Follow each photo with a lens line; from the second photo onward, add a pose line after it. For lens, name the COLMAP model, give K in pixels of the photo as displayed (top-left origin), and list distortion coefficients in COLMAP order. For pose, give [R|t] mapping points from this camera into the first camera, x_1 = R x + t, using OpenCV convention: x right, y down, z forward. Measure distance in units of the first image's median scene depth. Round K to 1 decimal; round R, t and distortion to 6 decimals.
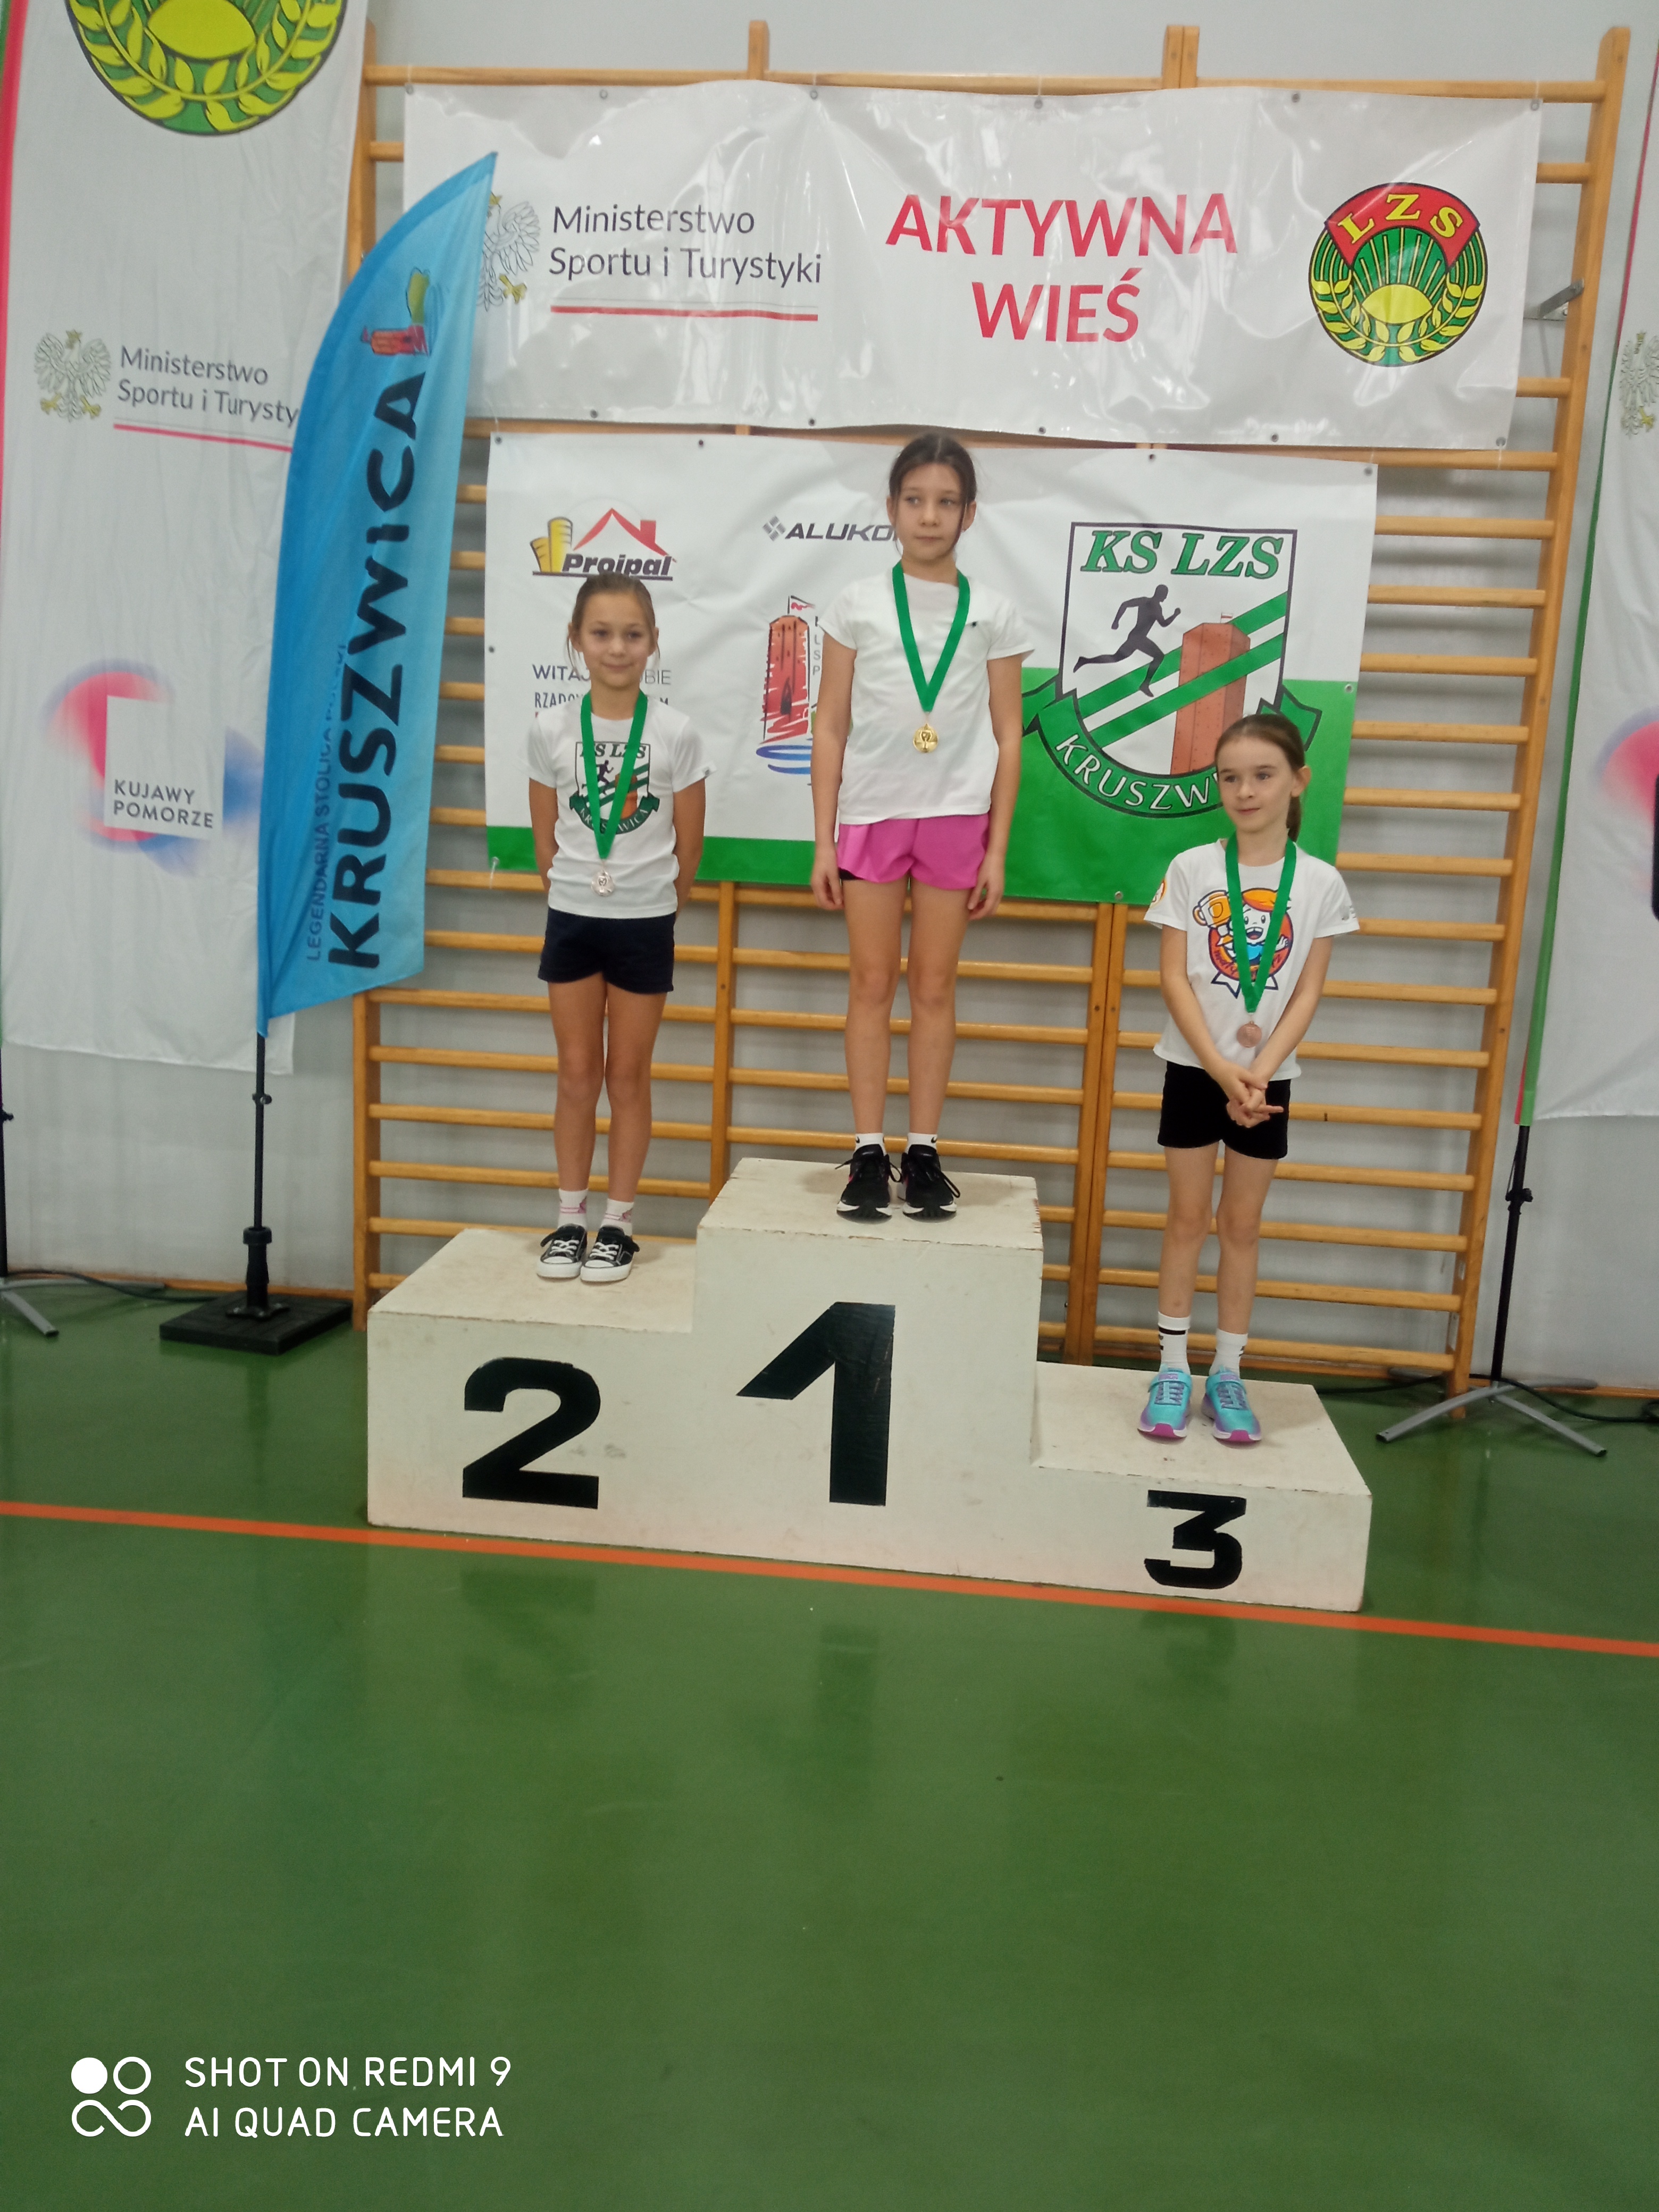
lens RADIAL K [[1791.3, 0, 823.8], [0, 1791.3, 1105.3], [0, 0, 1]] dist [0.128173, -0.215495]
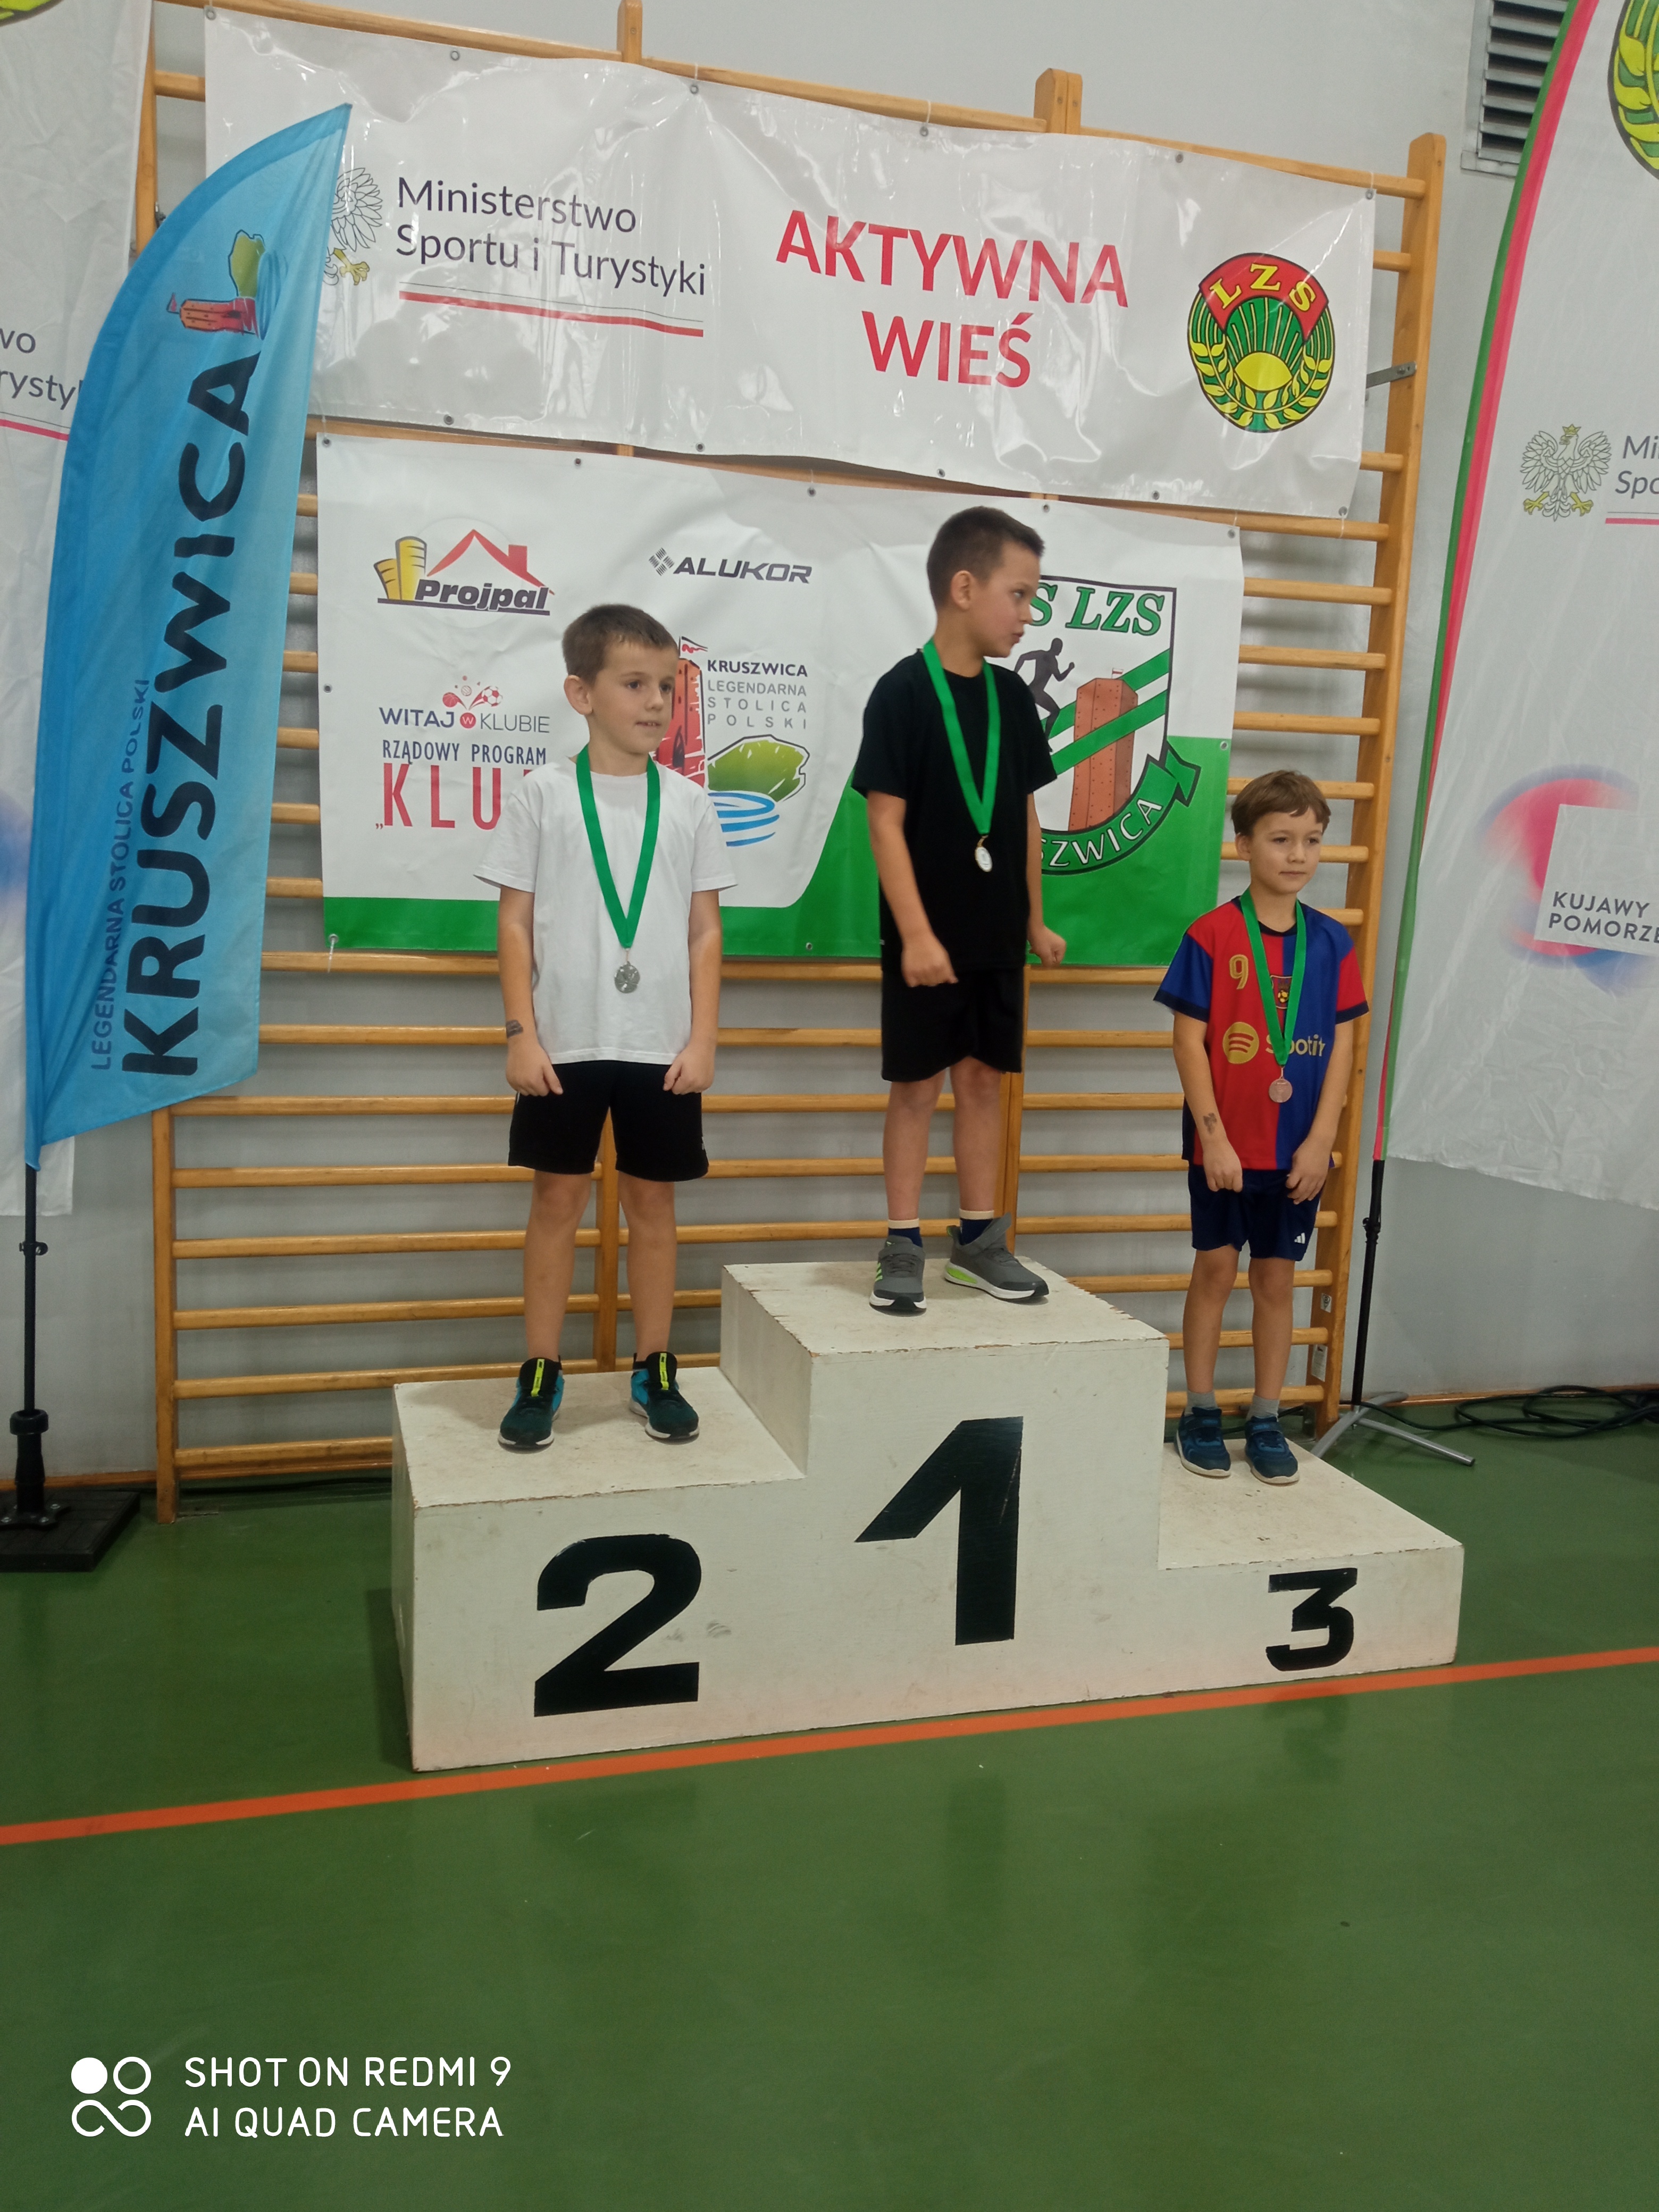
lens RADIAL K [[1795.1, 0, 820.5], [0, 1795.1, 1106.2], [0, 0, 1]] dist [0.133931, -0.240937]
pose [[0.927068, -0.066441, 0.368958, -0.311326], [0.074021, 0.997236, -0.006411, -0.038615], [-0.367512, 0.033254, 0.929424, 0.147223]]
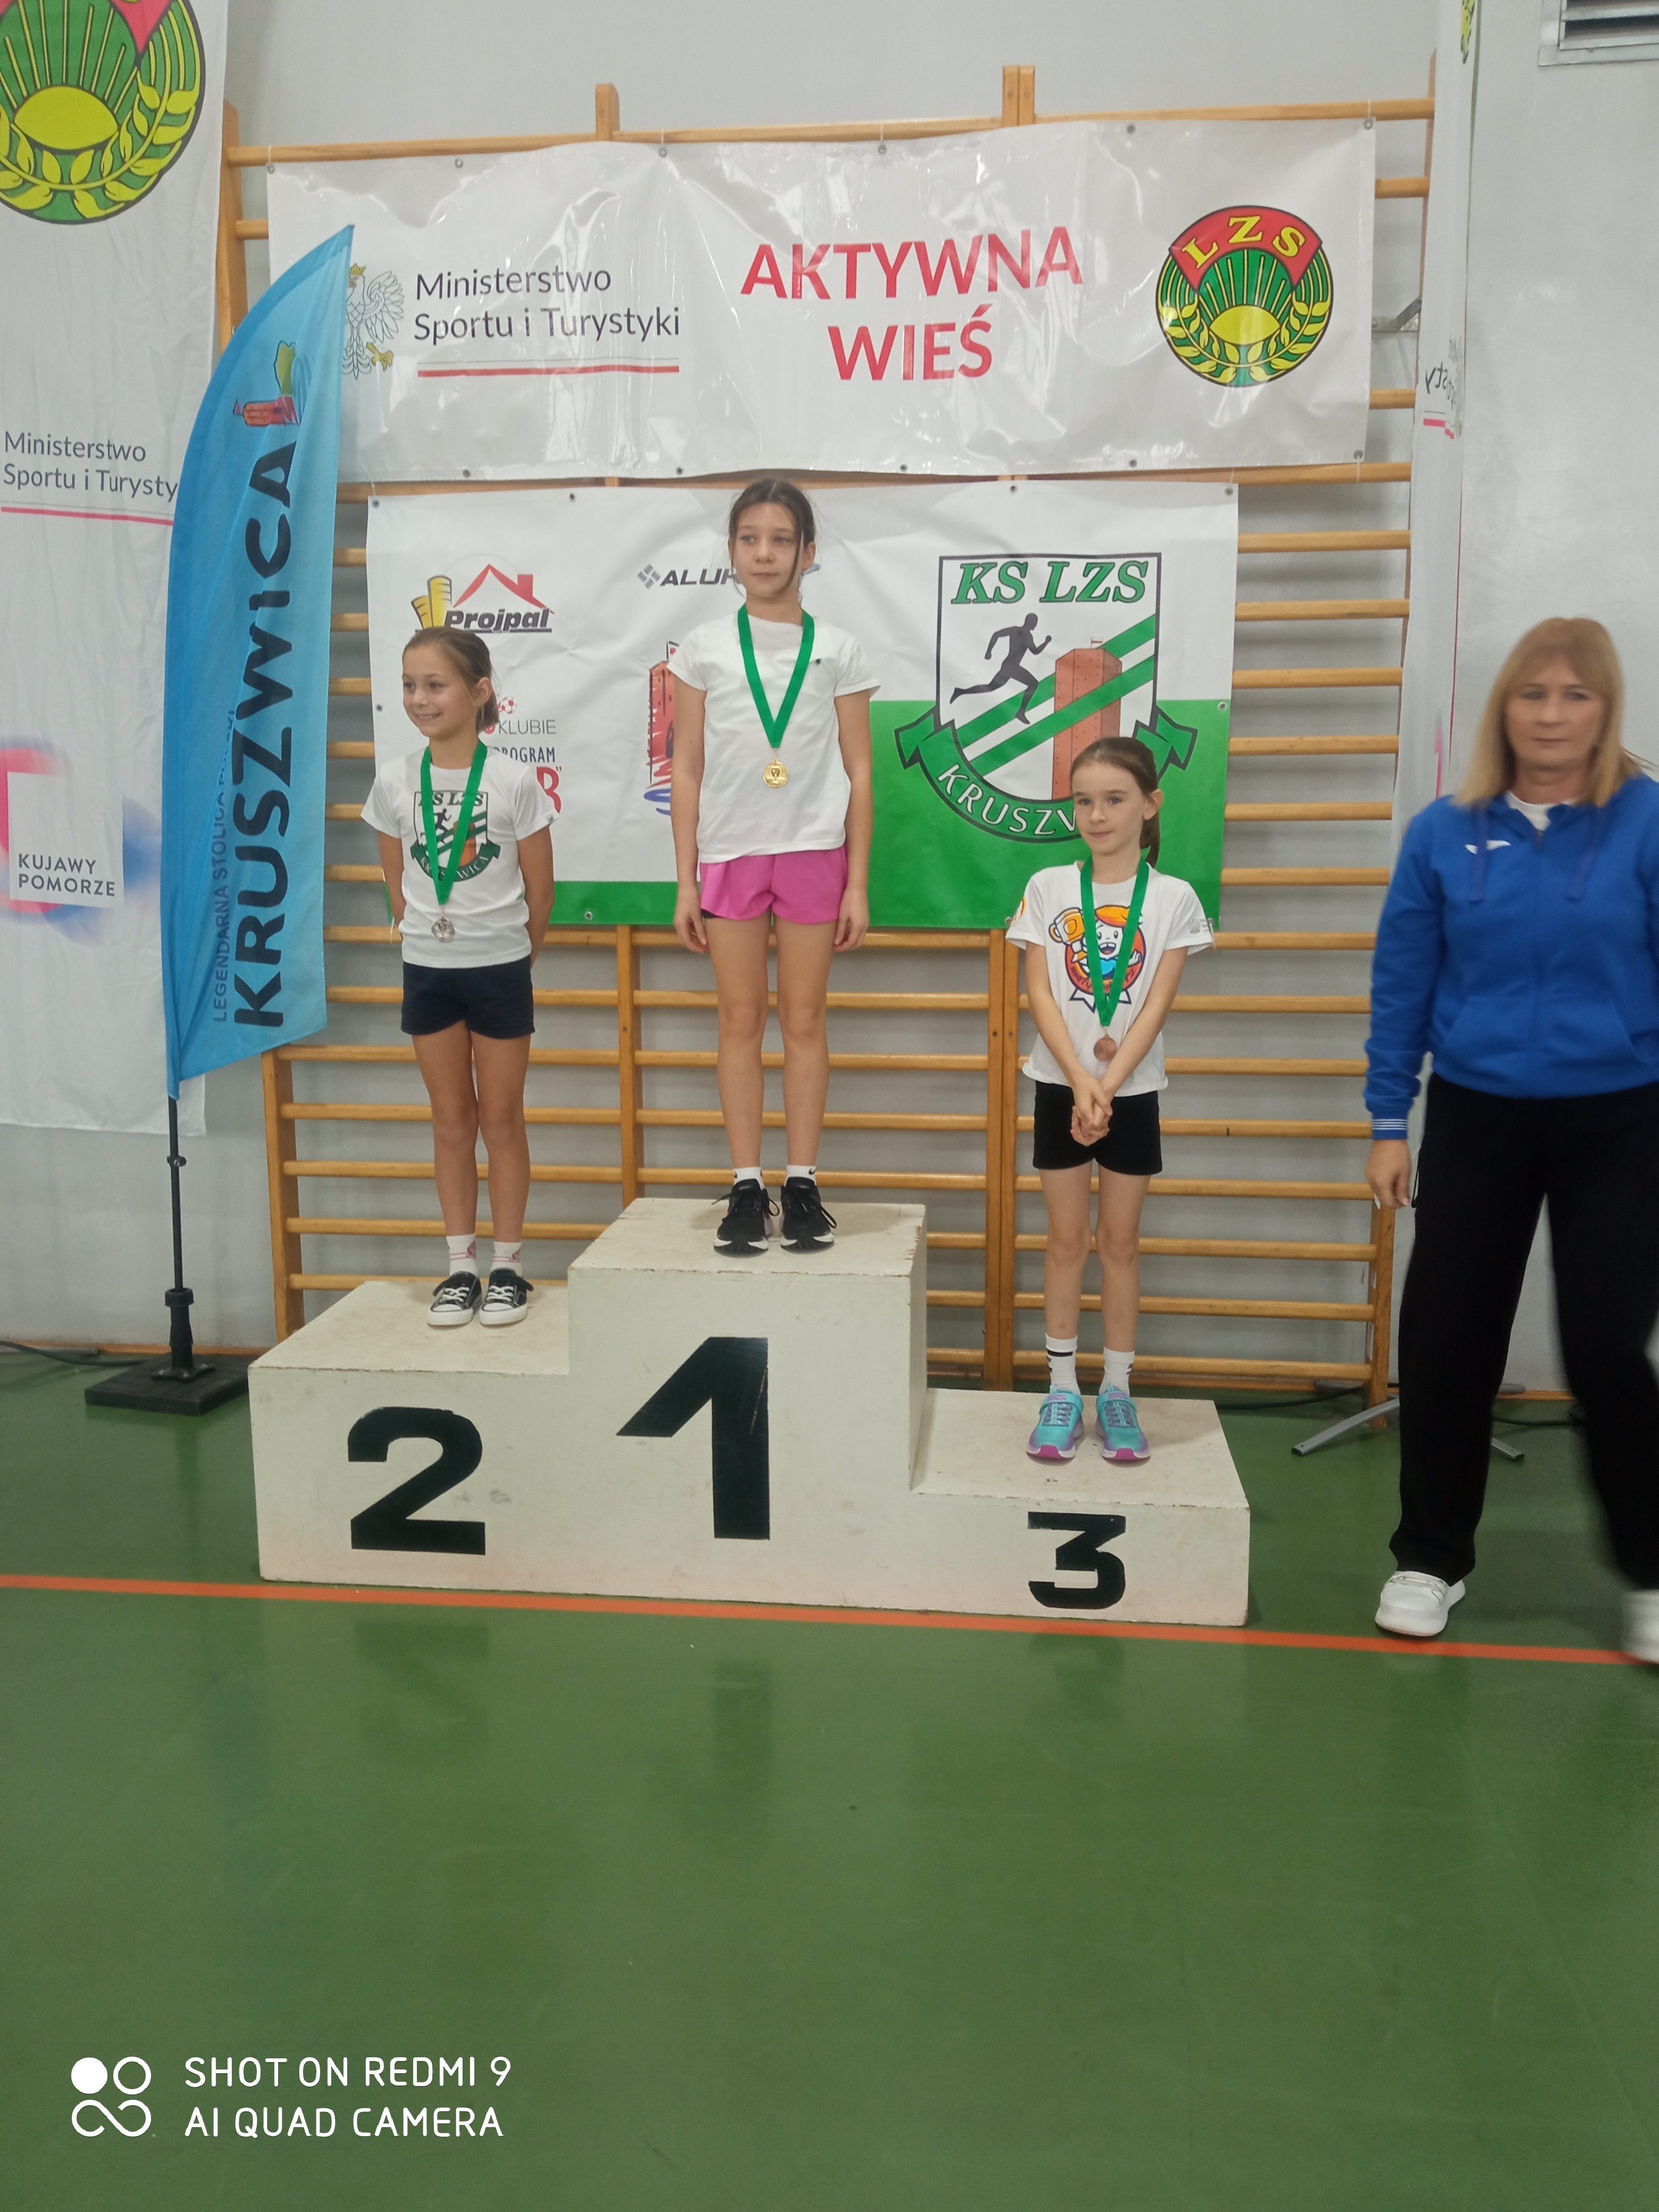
lens RADIAL K [[1791.3, 0, 823.8], [0, 1791.3, 1105.3], [0, 0, 1]] dist [0.128173, -0.215495]
pose [[0.998807, -0.045222, -0.018453, 0.077632], [0.044796, 0.998734, -0.022872, 0.004868], [0.019464, 0.022018, 0.999568, -0.004370]]
